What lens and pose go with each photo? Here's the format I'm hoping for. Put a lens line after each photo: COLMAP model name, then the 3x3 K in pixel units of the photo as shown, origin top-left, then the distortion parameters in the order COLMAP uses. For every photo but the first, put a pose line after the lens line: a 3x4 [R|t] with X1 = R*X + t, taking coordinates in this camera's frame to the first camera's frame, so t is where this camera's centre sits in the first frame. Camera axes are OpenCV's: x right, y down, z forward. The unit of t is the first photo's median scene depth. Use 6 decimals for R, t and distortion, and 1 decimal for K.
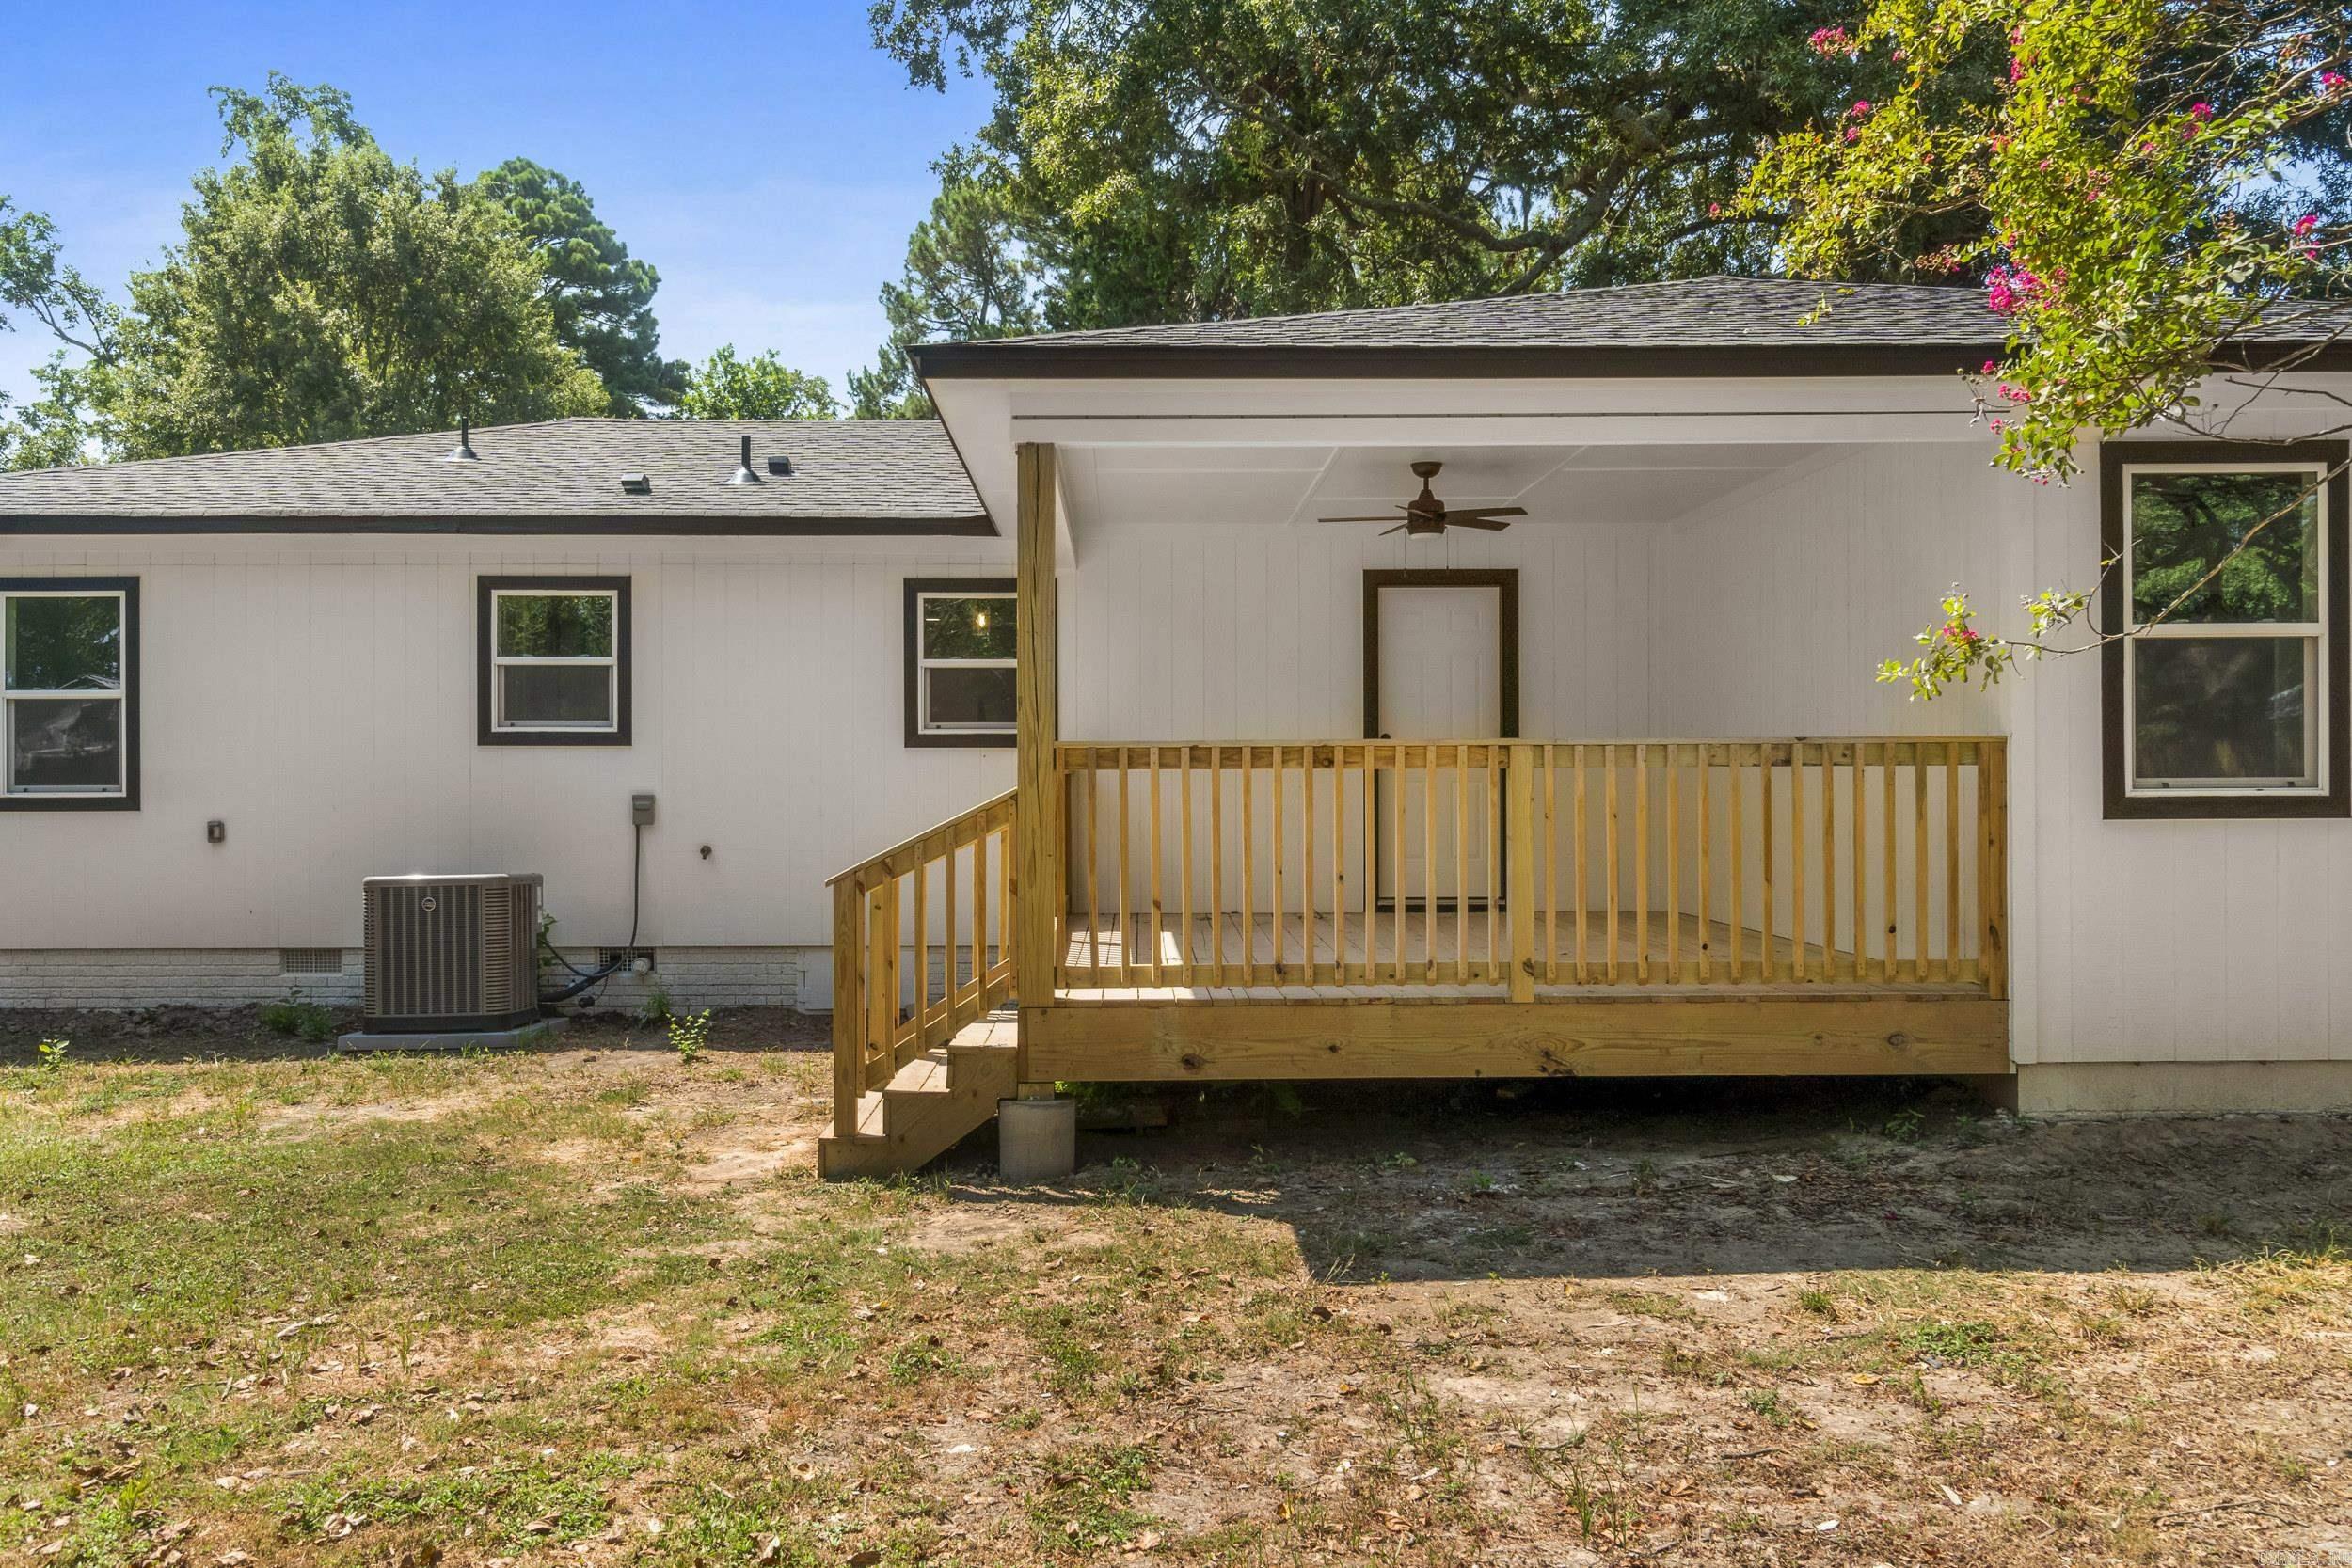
lens RADIAL K [[1824.0, 0, 1175.8], [0, 1824.0, 791.6], [0, 0, 1]] dist [-0.010189, -0.000791]
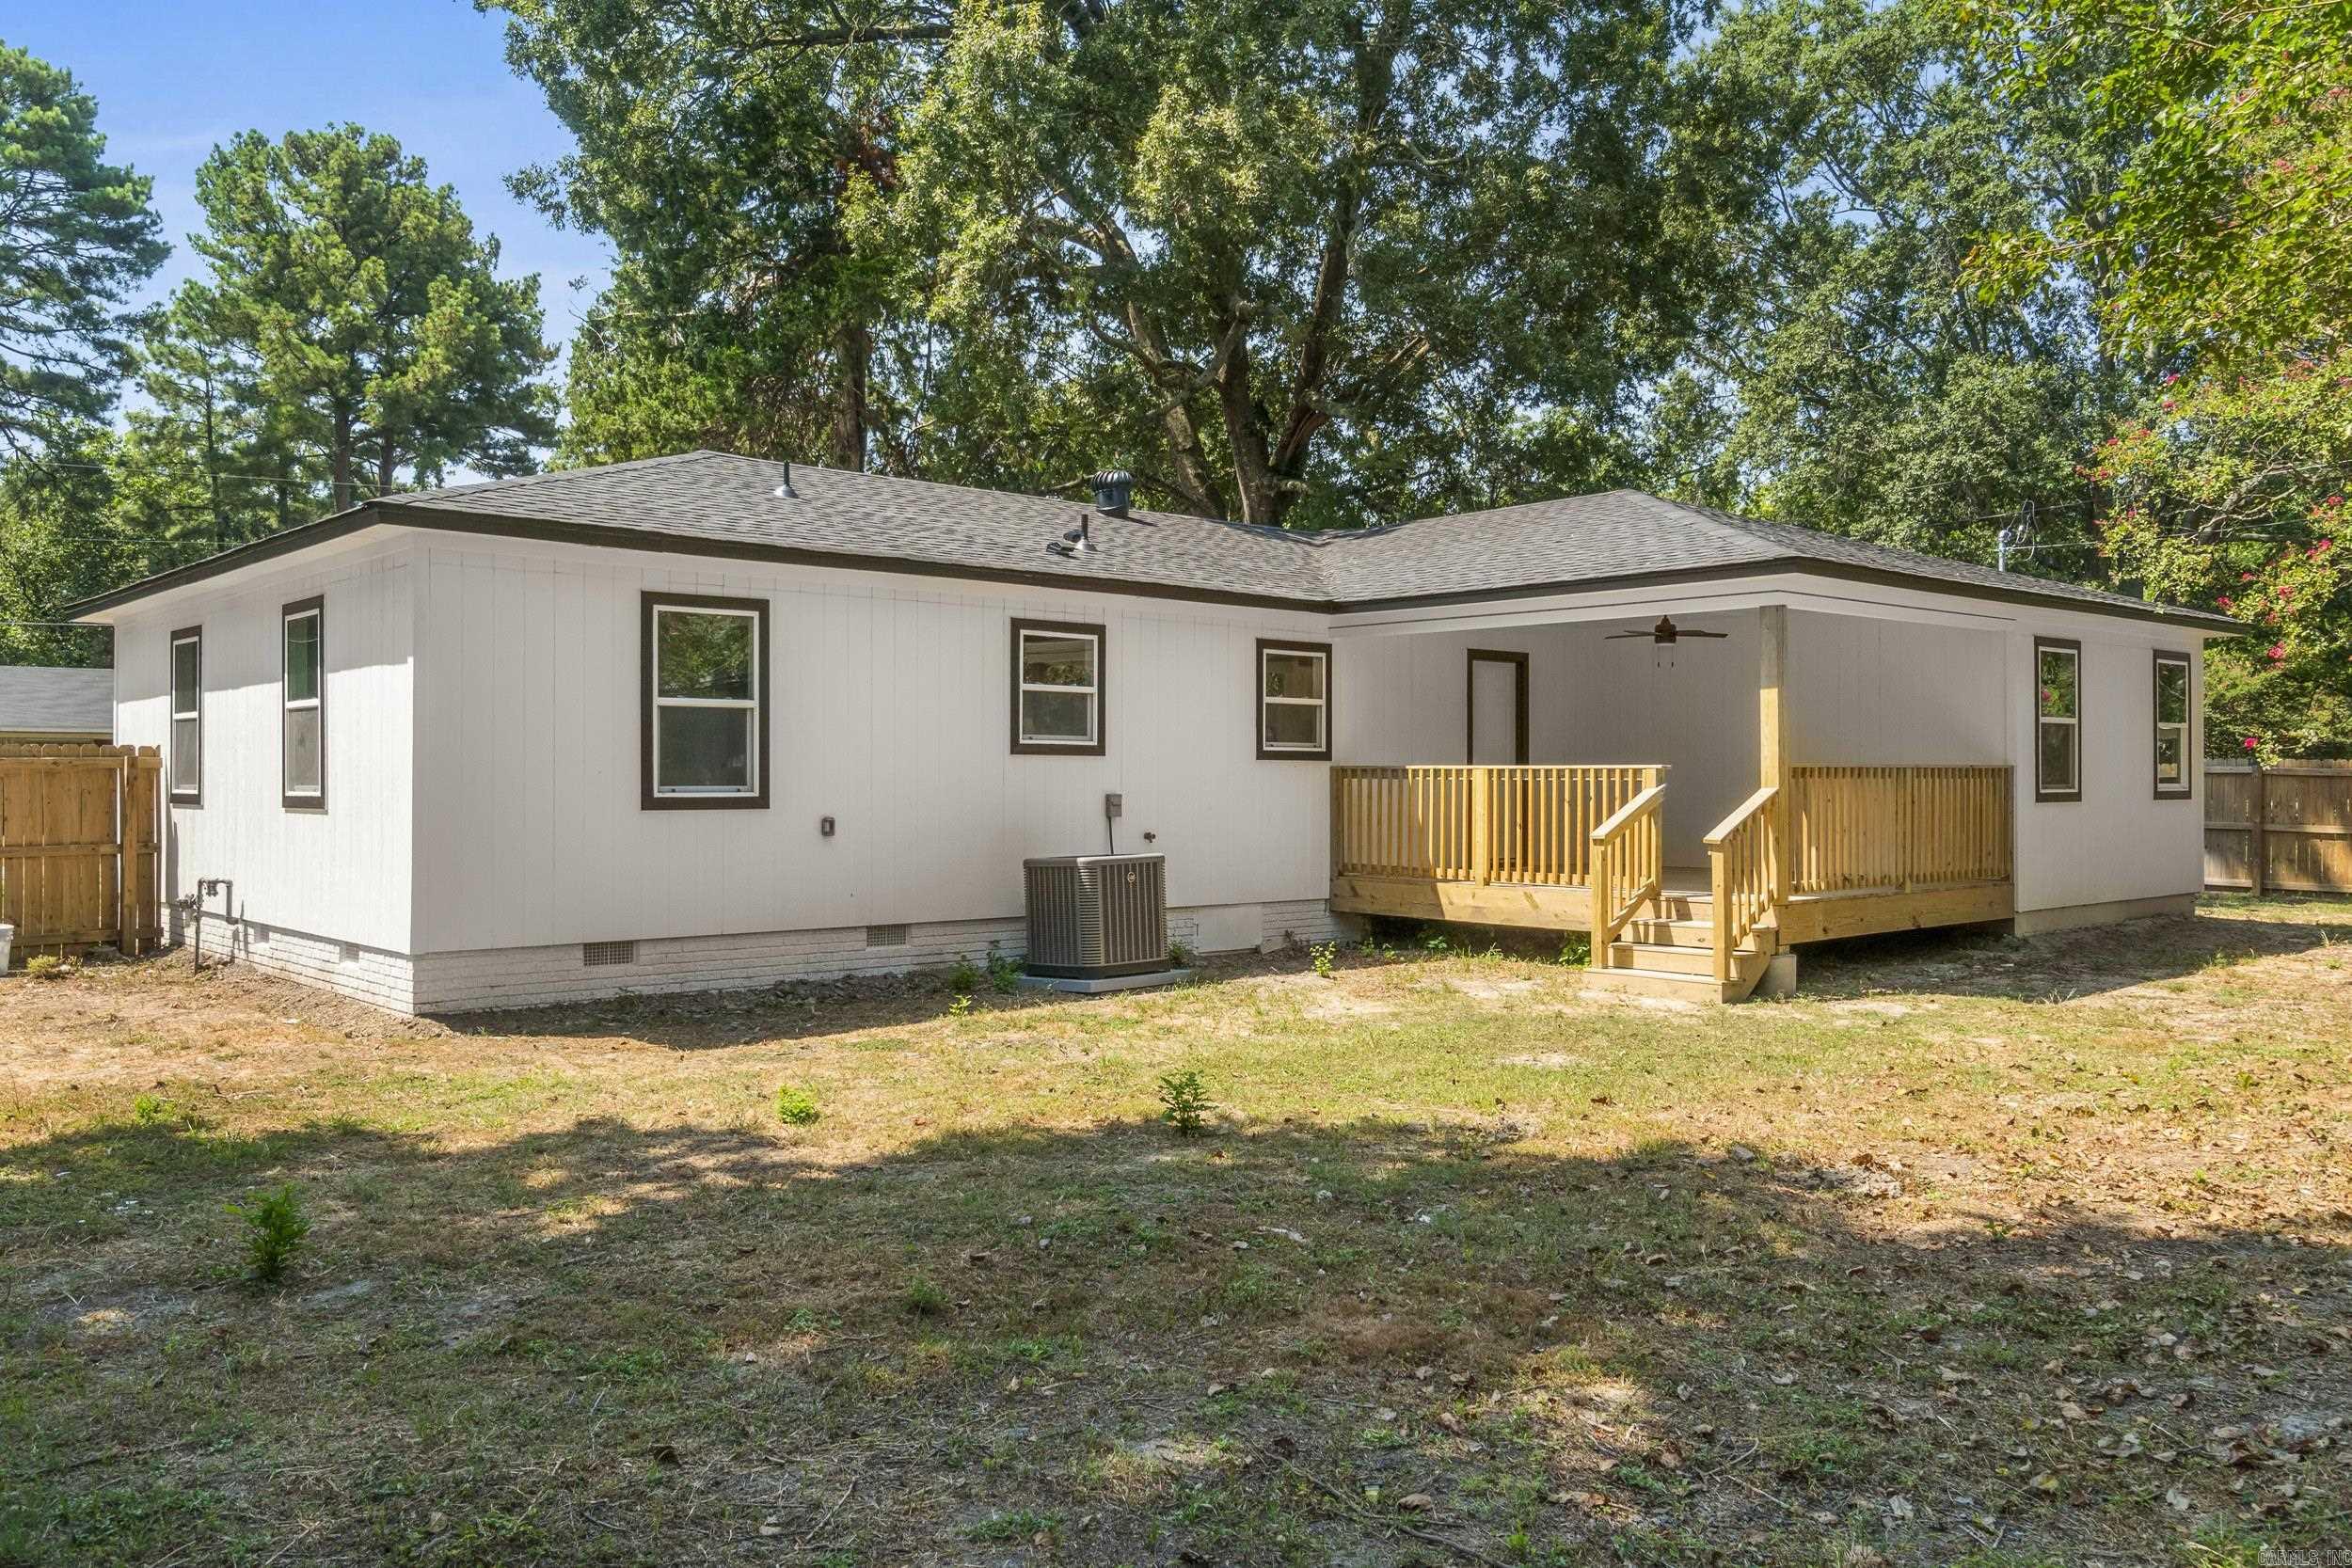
lens RADIAL K [[1824.0, 0, 1180.7], [0, 1824.0, 775.9], [0, 0, 1]] dist [-0.010189, -0.000791]
pose [[0.760777, 0.005227, 0.648992, -1.099984], [0.001655, 0.999949, -0.009994, 0.001834], [-0.649011, 0.008677, 0.760730, -0.018996]]
